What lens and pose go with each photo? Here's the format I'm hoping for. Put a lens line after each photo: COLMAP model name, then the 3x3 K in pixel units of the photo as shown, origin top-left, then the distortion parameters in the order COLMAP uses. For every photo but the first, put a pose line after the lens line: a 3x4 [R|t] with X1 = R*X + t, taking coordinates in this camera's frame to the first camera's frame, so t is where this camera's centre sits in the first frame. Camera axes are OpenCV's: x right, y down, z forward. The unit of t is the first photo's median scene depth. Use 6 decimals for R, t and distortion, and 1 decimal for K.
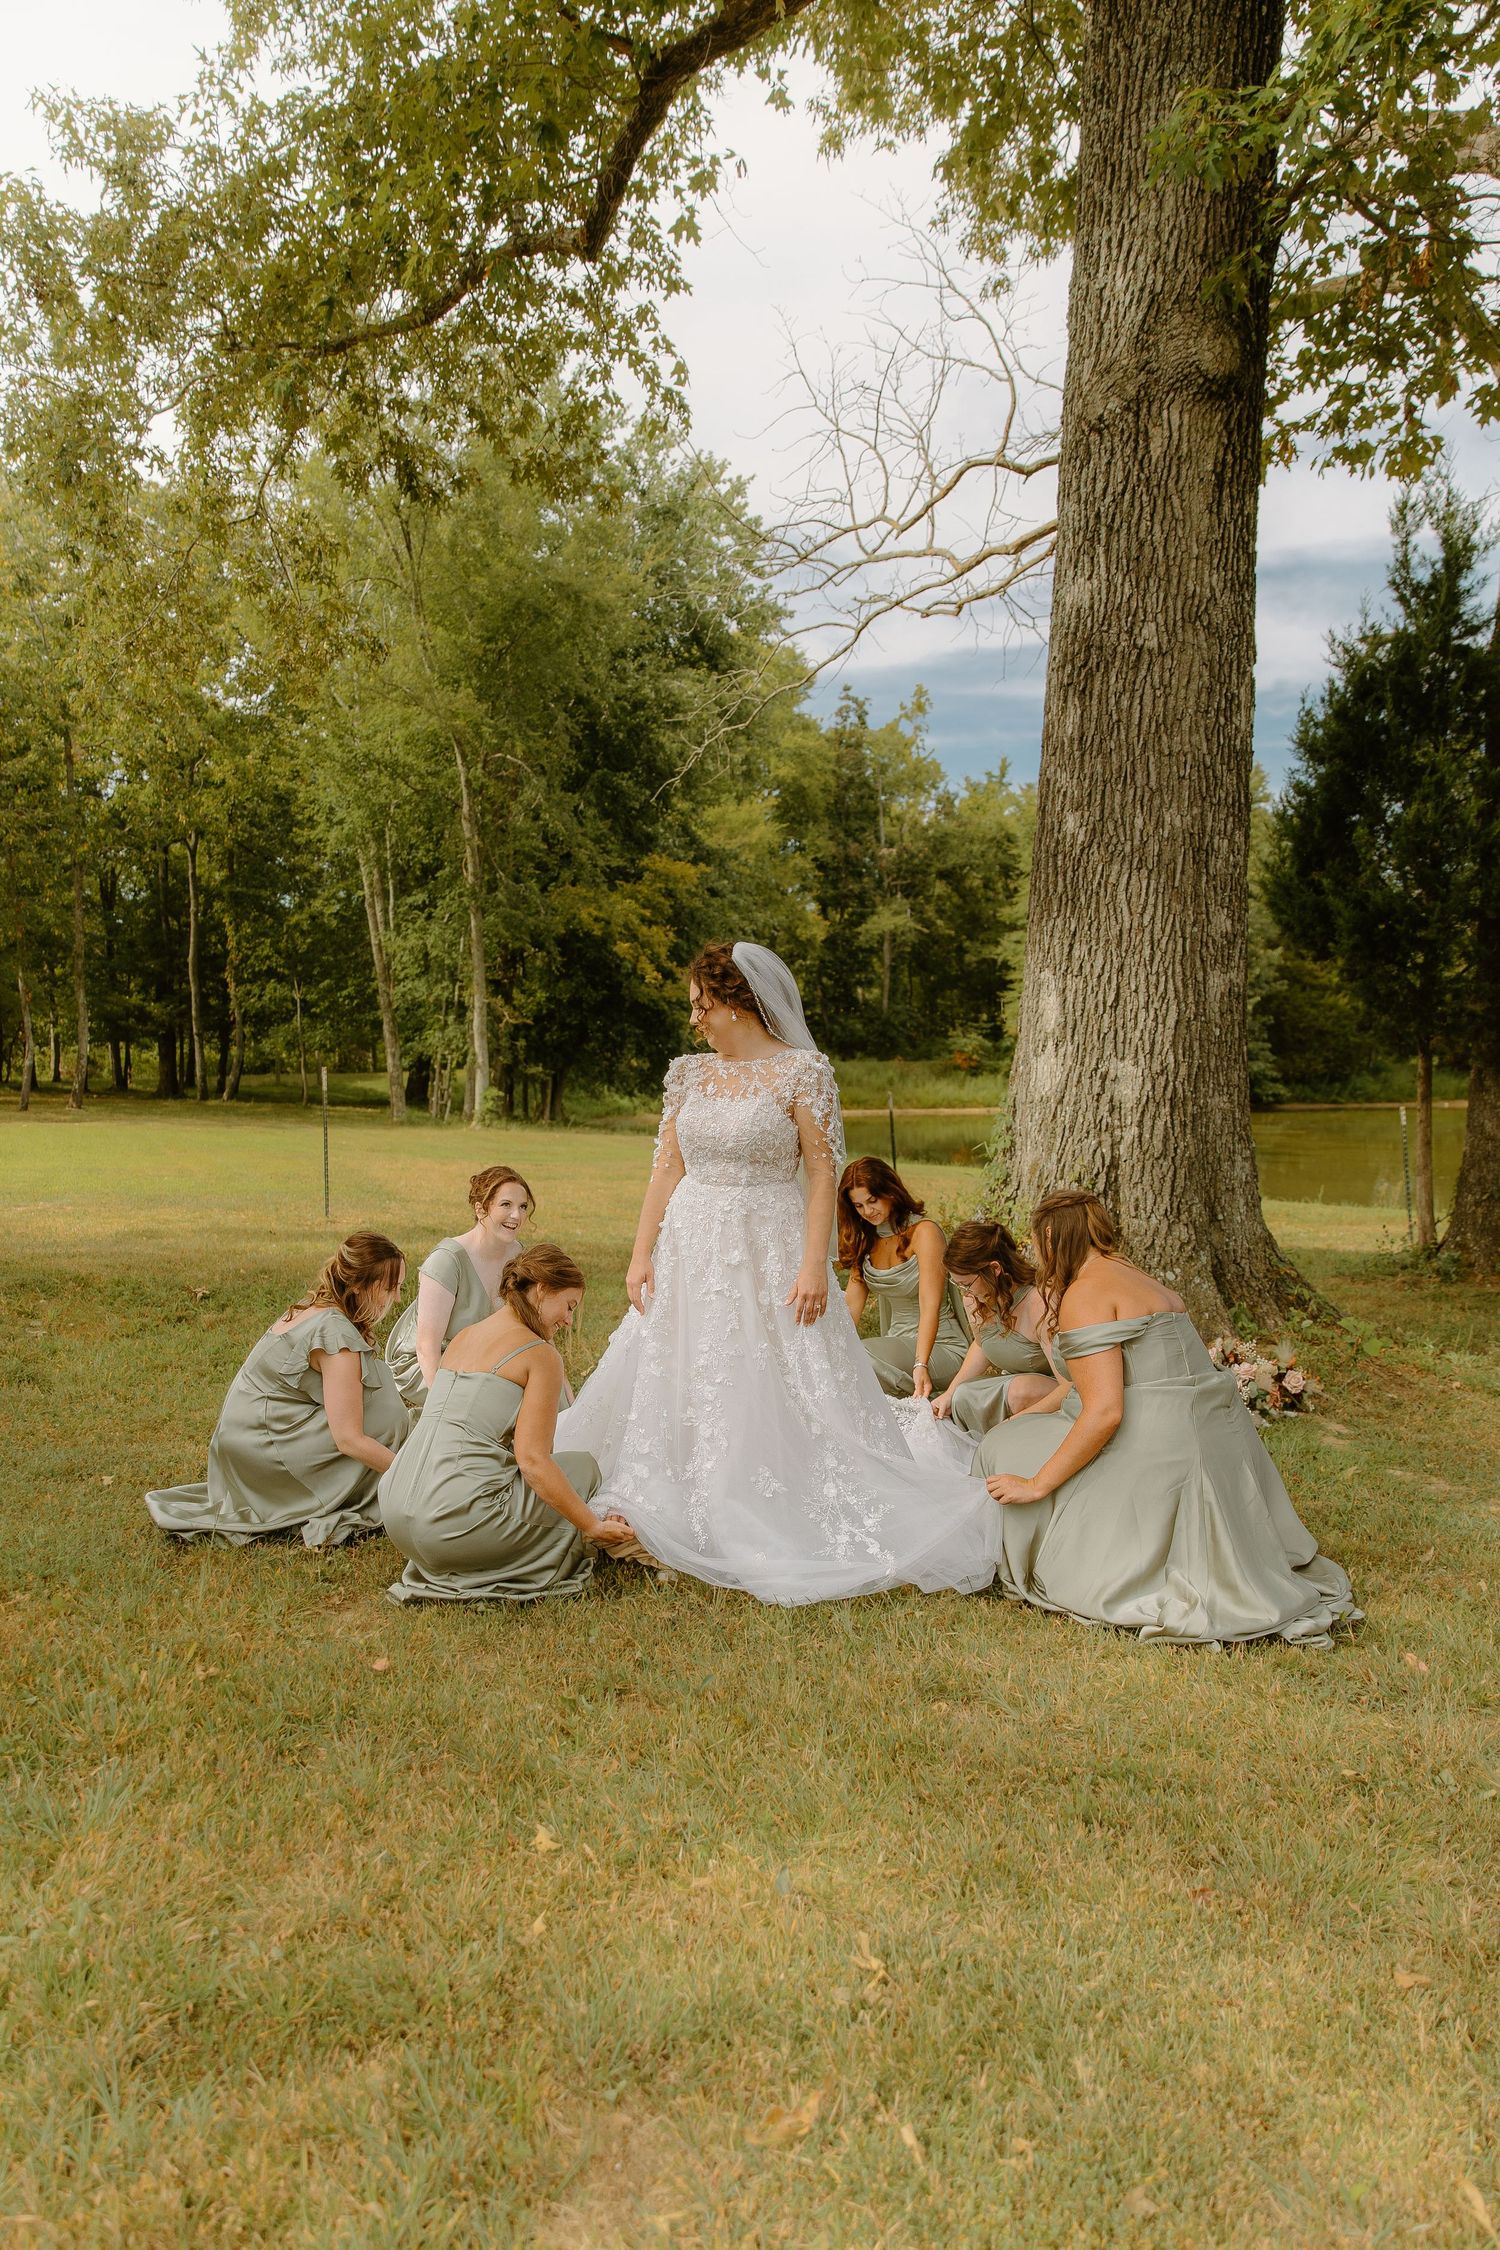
lens RADIAL K [[1549.6, 0, 750.9], [0, 1549.6, 1126.6], [0, 0, 1]] dist [0.000724, 0.000110]
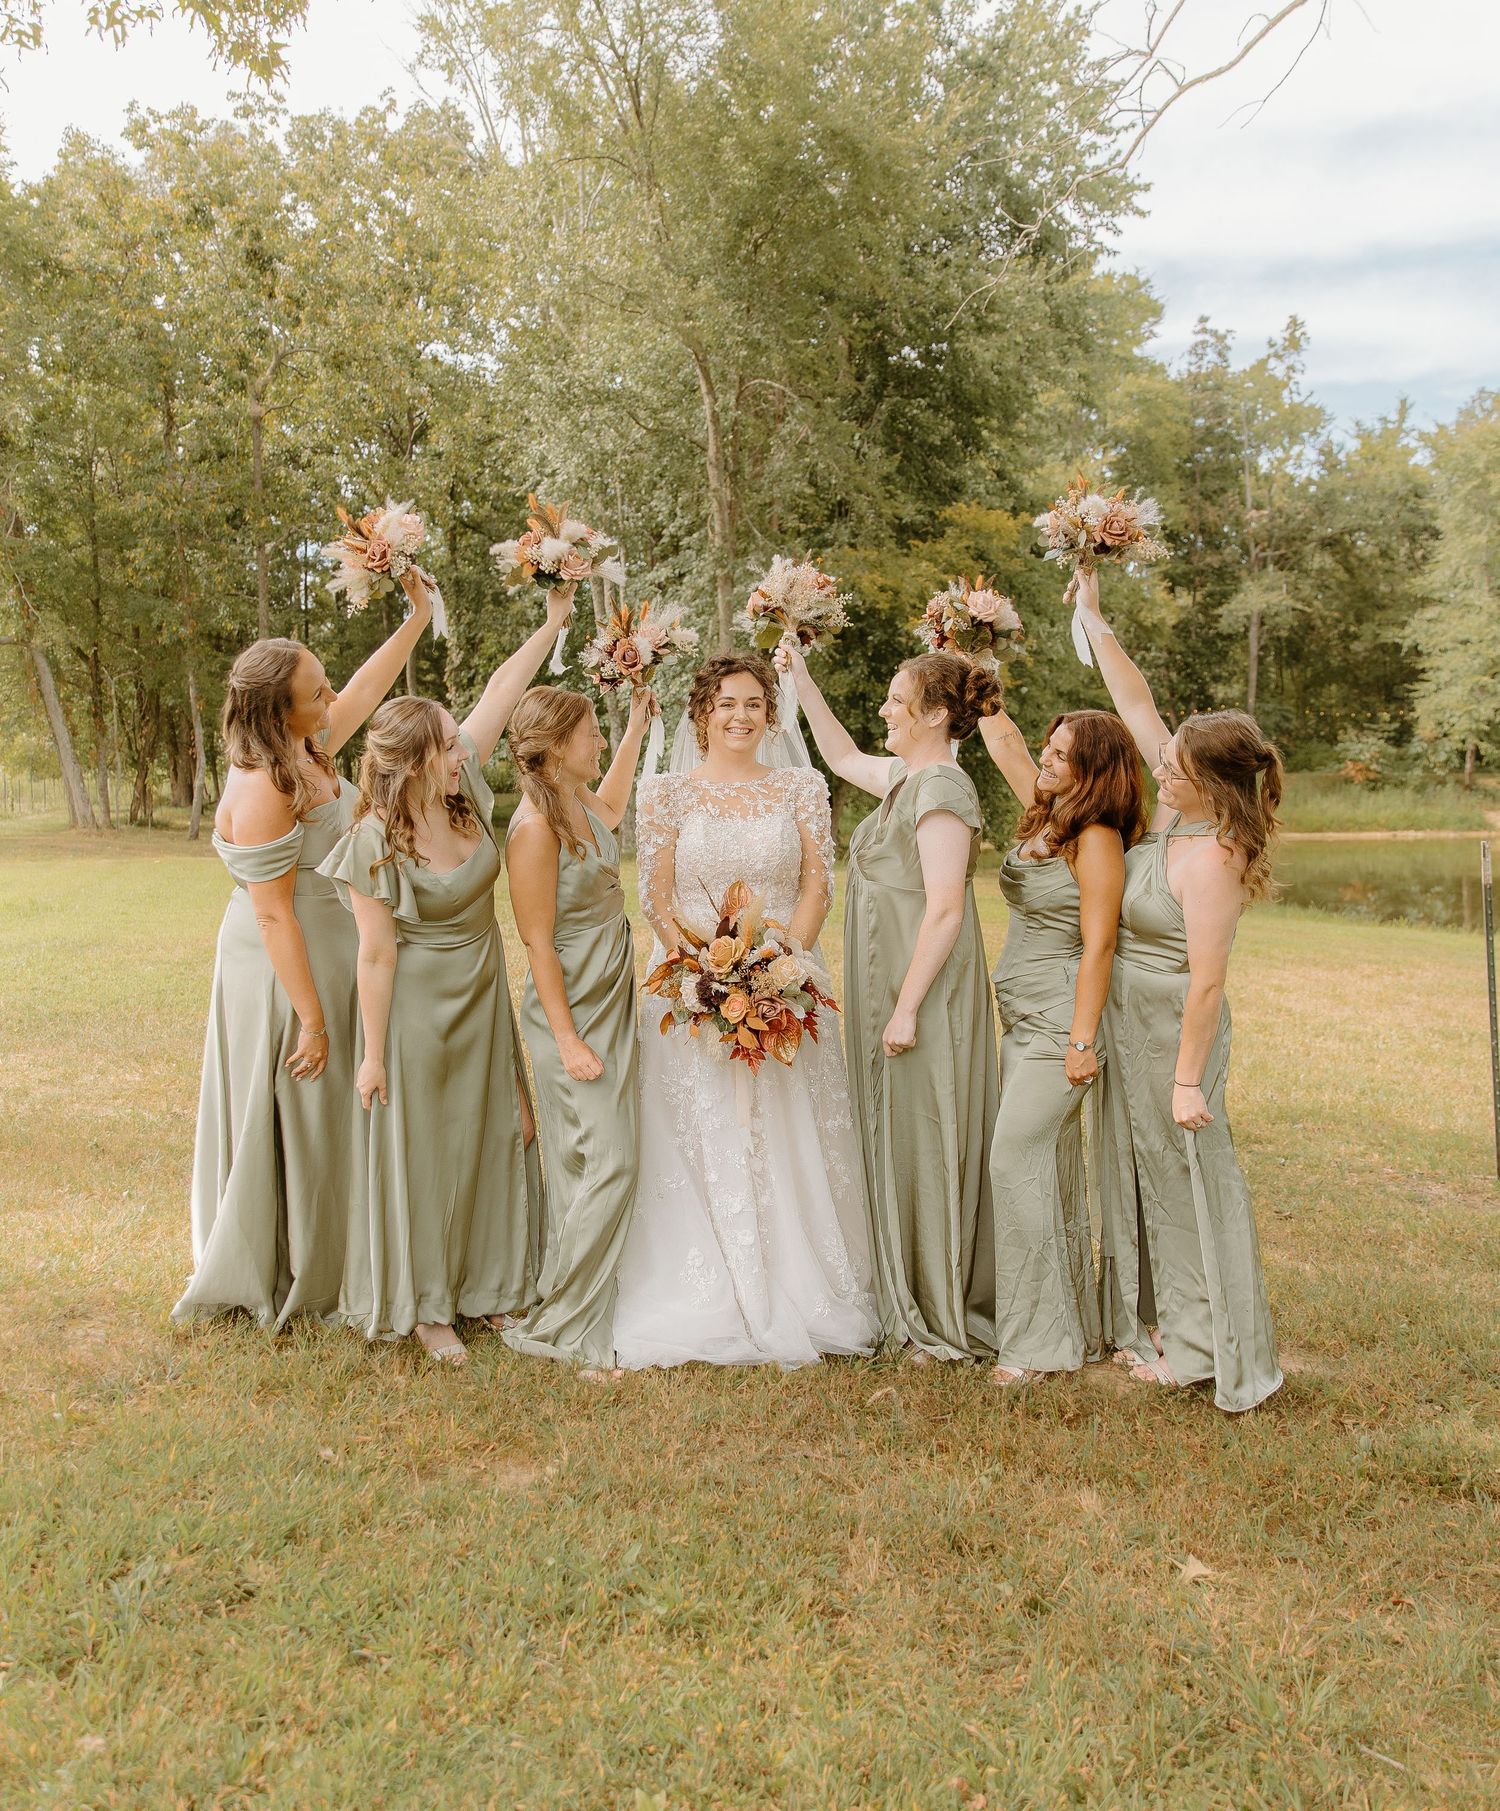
lens RADIAL K [[1280.8, 0, 713.5], [0, 1280.8, 840.2], [0, 0, 1]] dist [0.003270, 0.001049]
pose [[0.966147, 0.005343, -0.257936, -0.012422], [-0.003309, 0.999960, 0.008319, -0.011649], [0.257970, -0.007184, 0.966126, 0.276500]]
